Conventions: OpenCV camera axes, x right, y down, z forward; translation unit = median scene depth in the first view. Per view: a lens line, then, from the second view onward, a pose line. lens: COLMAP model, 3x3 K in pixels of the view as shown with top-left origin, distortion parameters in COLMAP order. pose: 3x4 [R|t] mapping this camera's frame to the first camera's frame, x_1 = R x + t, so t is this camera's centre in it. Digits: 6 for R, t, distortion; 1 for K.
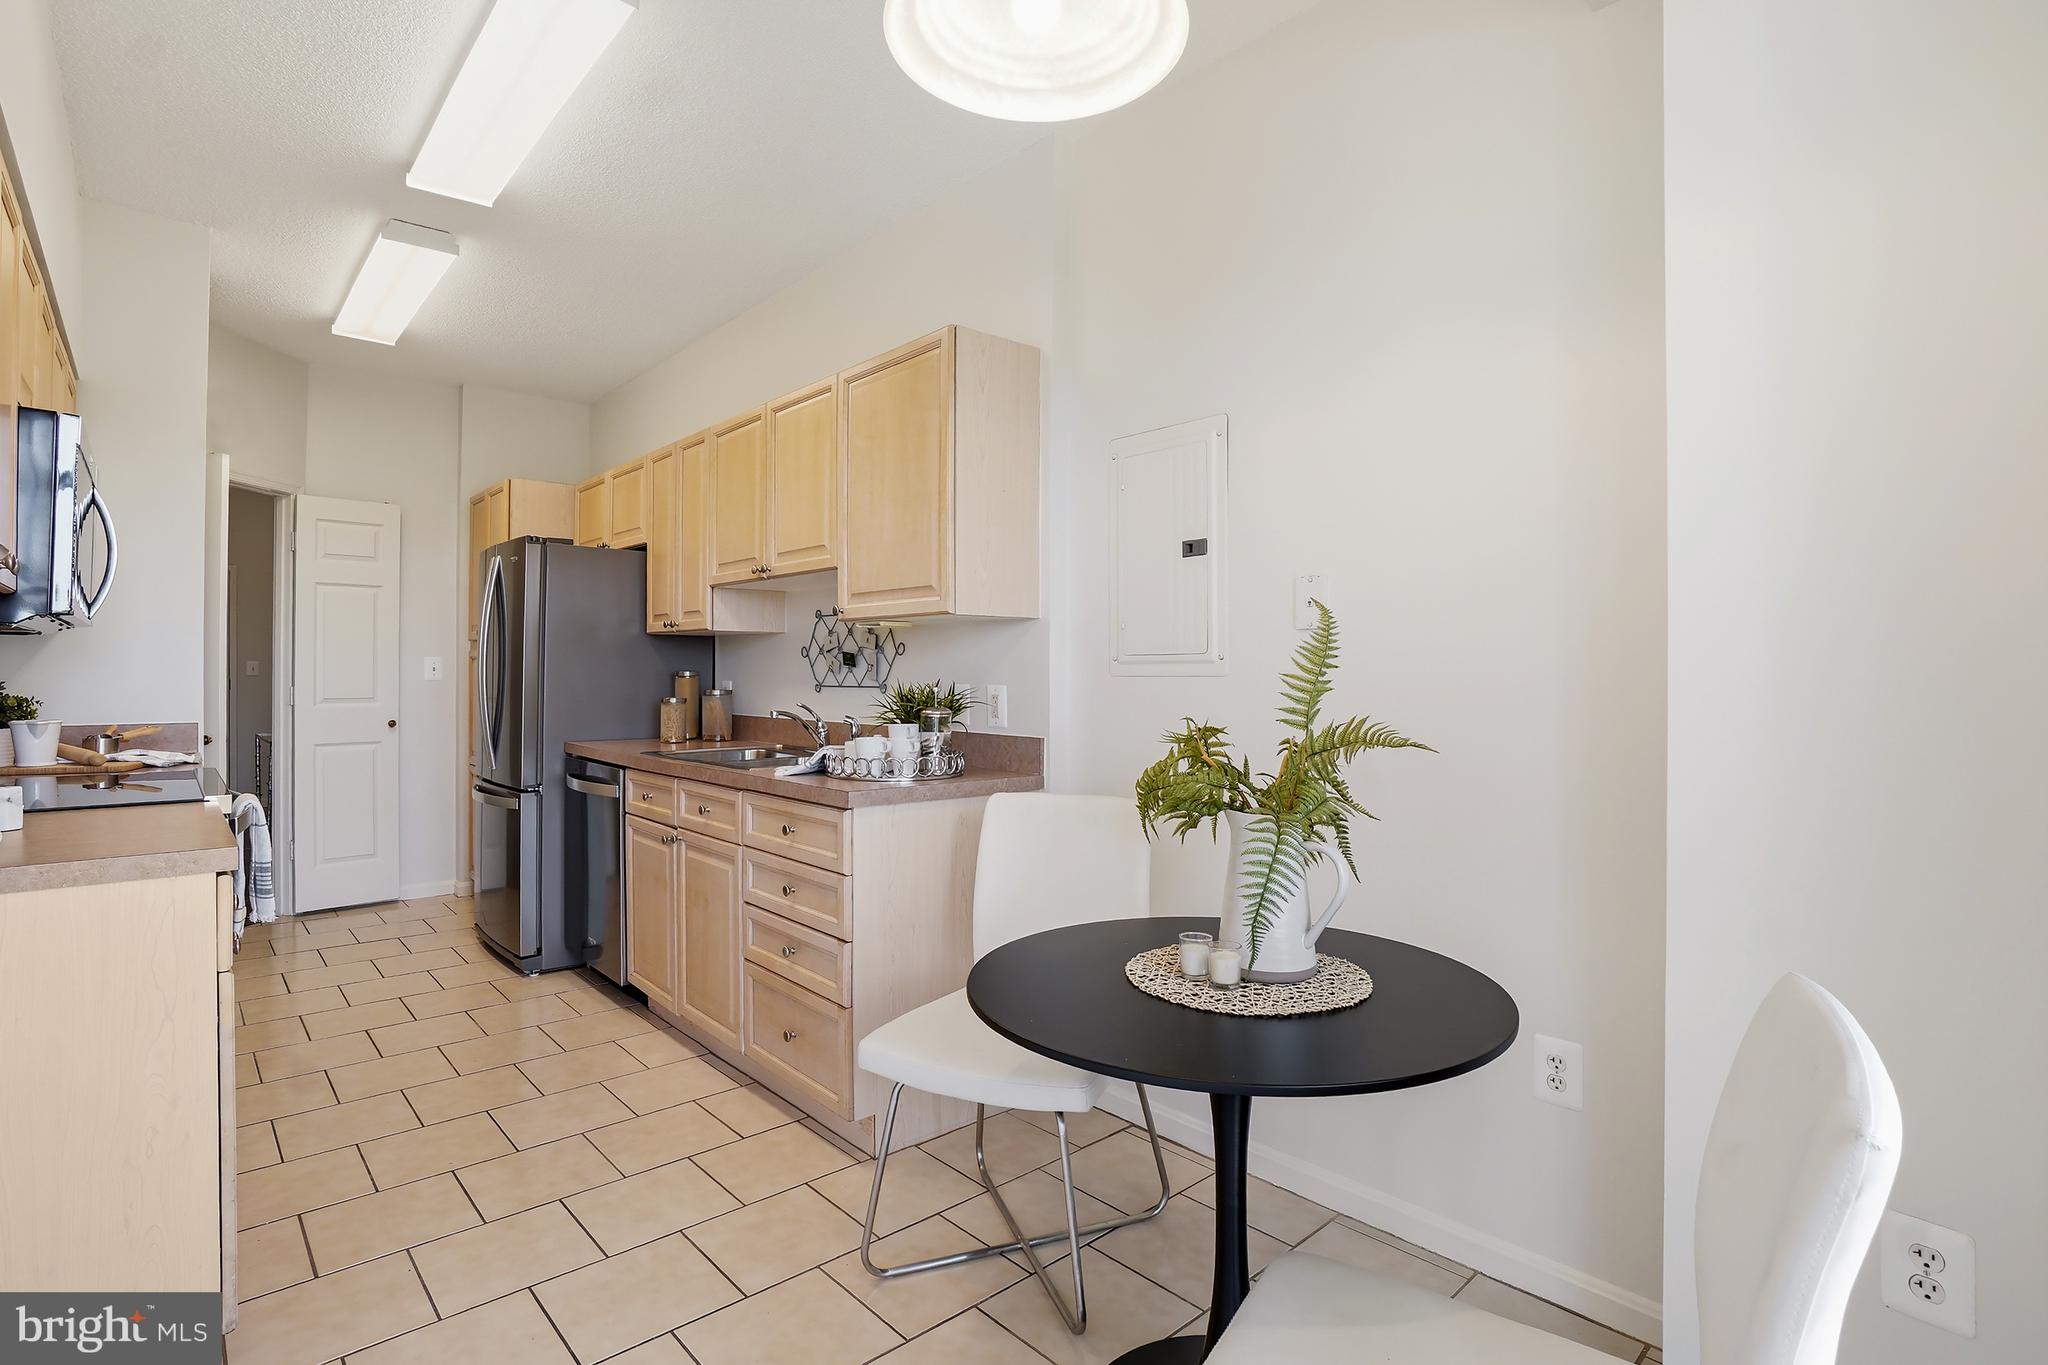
lens RADIAL K [[977.8, 0, 1014.9], [0, 977.8, 675.6], [0, 0, 1]] dist [-0.055521, 0.000952]
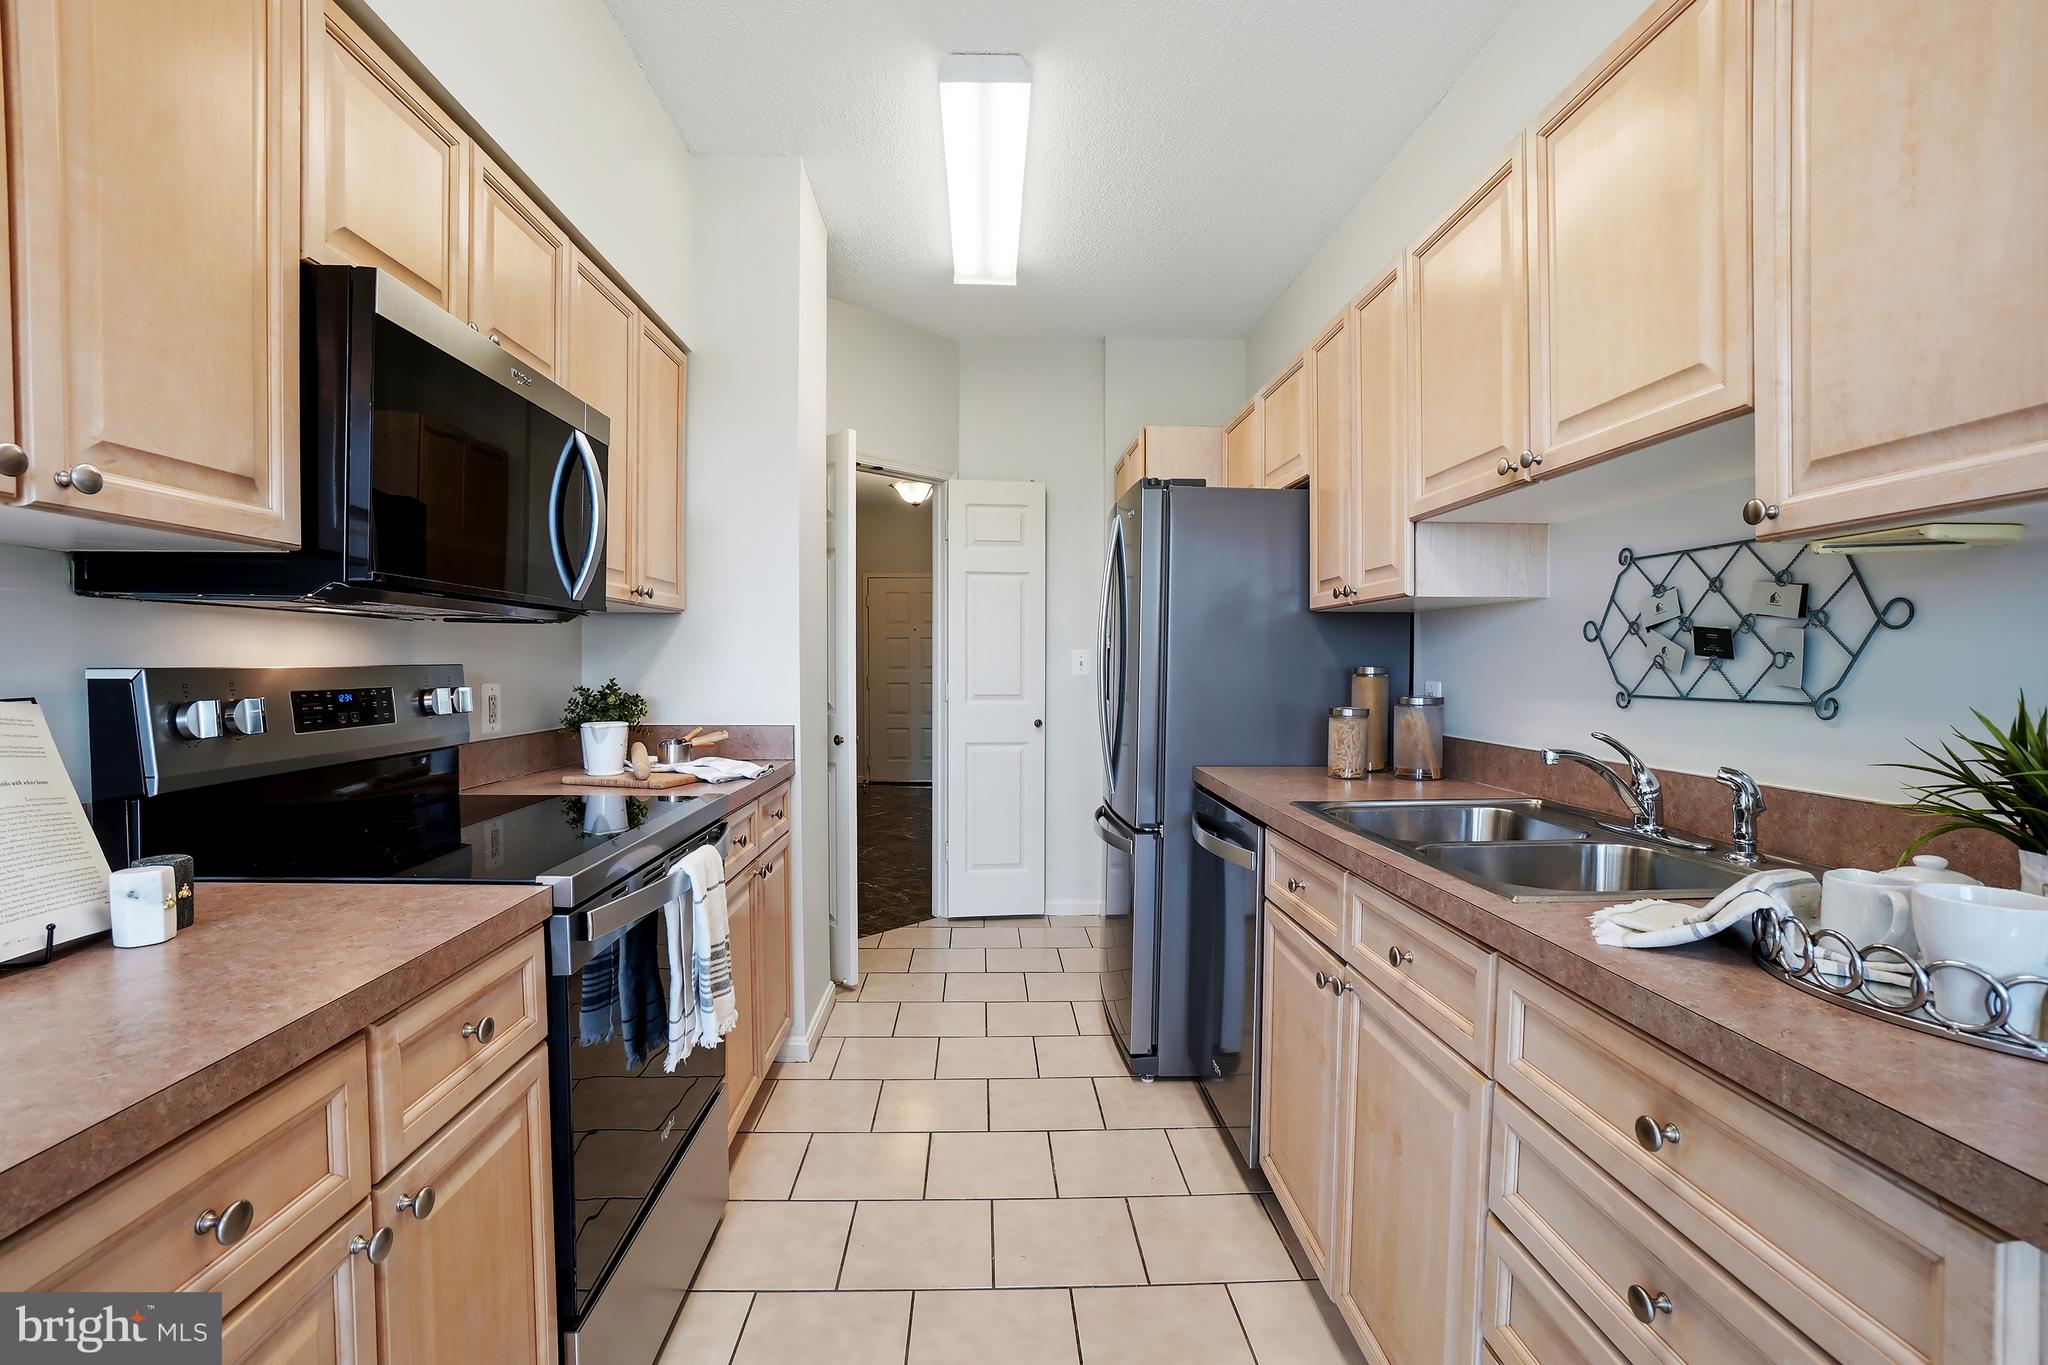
lens RADIAL K [[977.8, 0, 1003.6], [0, 977.8, 682.7], [0, 0, 1]] dist [-0.055521, 0.000952]
pose [[0.773569, 0.011415, -0.633609, -0.136951], [-0.003585, 0.999901, 0.013637, -0.002174], [0.633701, -0.008278, 0.773533, 0.405750]]
